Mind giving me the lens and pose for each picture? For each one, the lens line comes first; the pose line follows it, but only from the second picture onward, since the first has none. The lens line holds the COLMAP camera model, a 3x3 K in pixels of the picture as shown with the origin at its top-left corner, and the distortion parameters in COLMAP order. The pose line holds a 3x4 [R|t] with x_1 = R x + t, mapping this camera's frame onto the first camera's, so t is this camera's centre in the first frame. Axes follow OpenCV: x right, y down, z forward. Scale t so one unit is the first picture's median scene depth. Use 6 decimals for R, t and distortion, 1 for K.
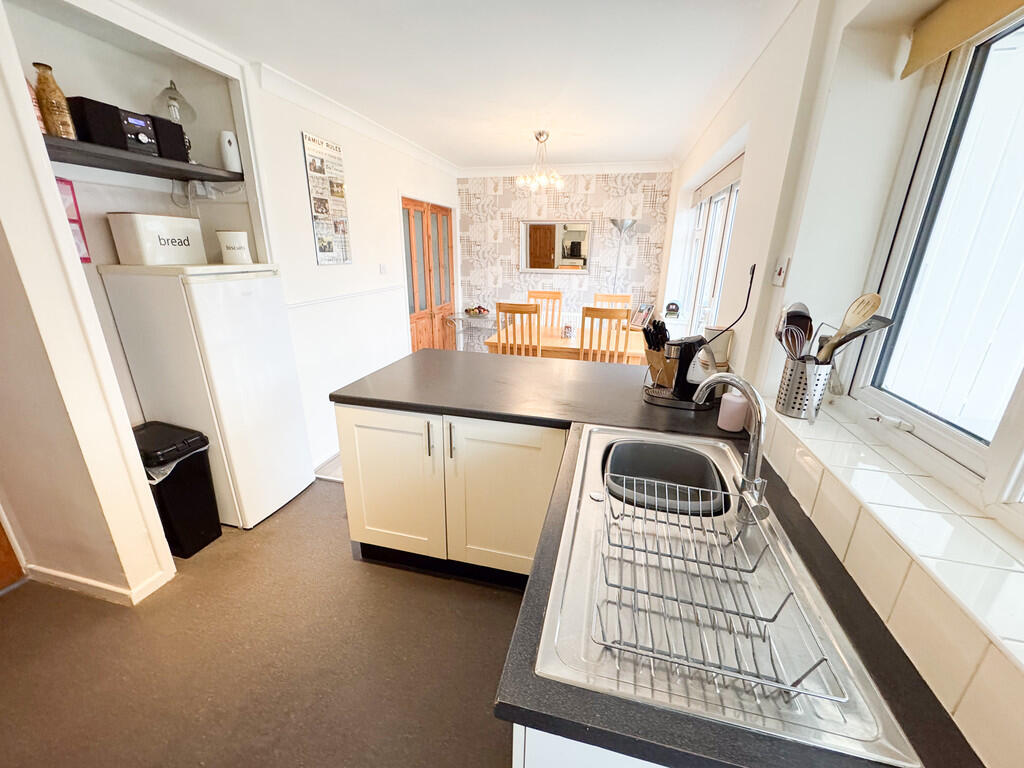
lens RADIAL K [[409.0, 0, 511.1], [0, 409.0, 383.6], [0, 0, 1]] dist [0.002151, 0.000508]
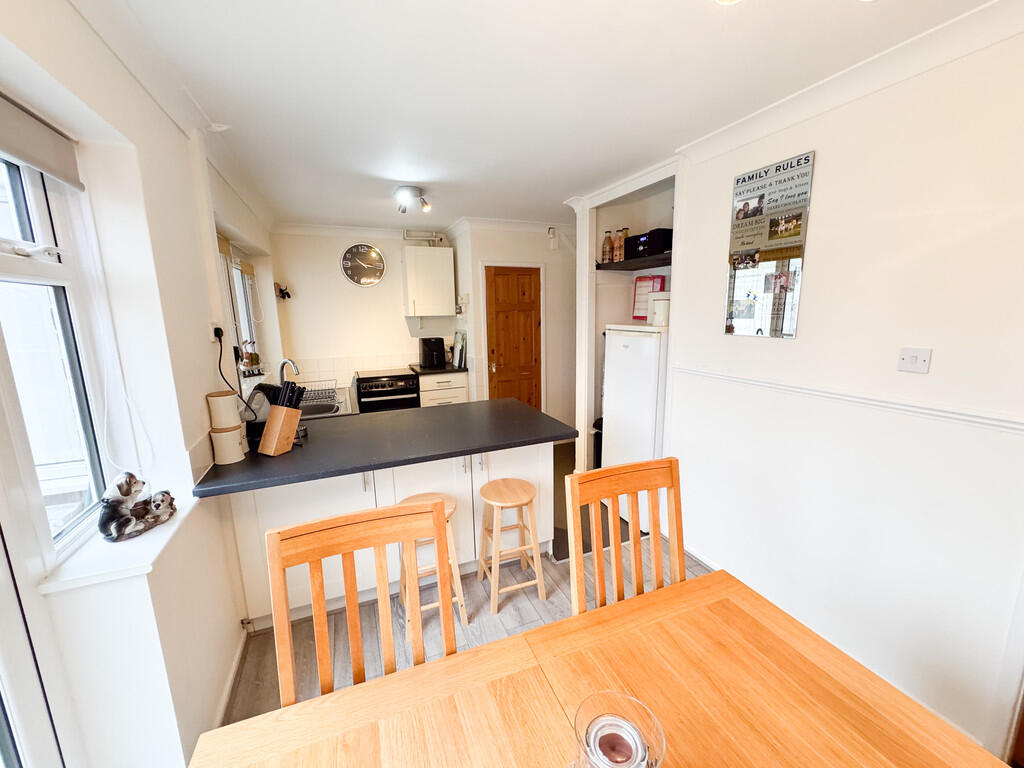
lens RADIAL K [[409.0, 0, 512.8], [0, 409.0, 383.8], [0, 0, 1]] dist [0.002151, 0.000508]
pose [[-0.798623, 0.110402, -0.591619, 0.232282], [-0.181866, 0.892801, 0.412106, -0.305156], [0.573695, 0.436713, -0.692933, 0.908822]]
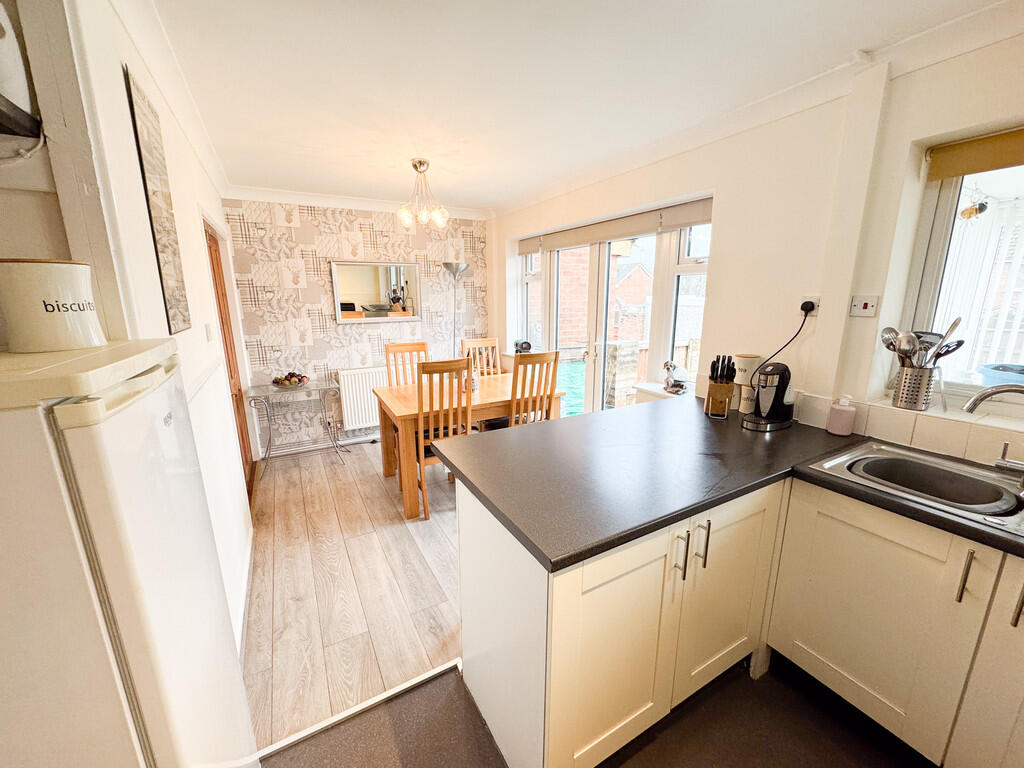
lens RADIAL K [[409.0, 0, 511.7], [0, 409.0, 385.5], [0, 0, 1]] dist [0.002151, 0.000508]
pose [[0.724005, -0.169827, 0.668563, -0.341311], [0.232120, 0.972678, -0.004291, -0.088744], [-0.649567, 0.158293, 0.743643, 0.250644]]
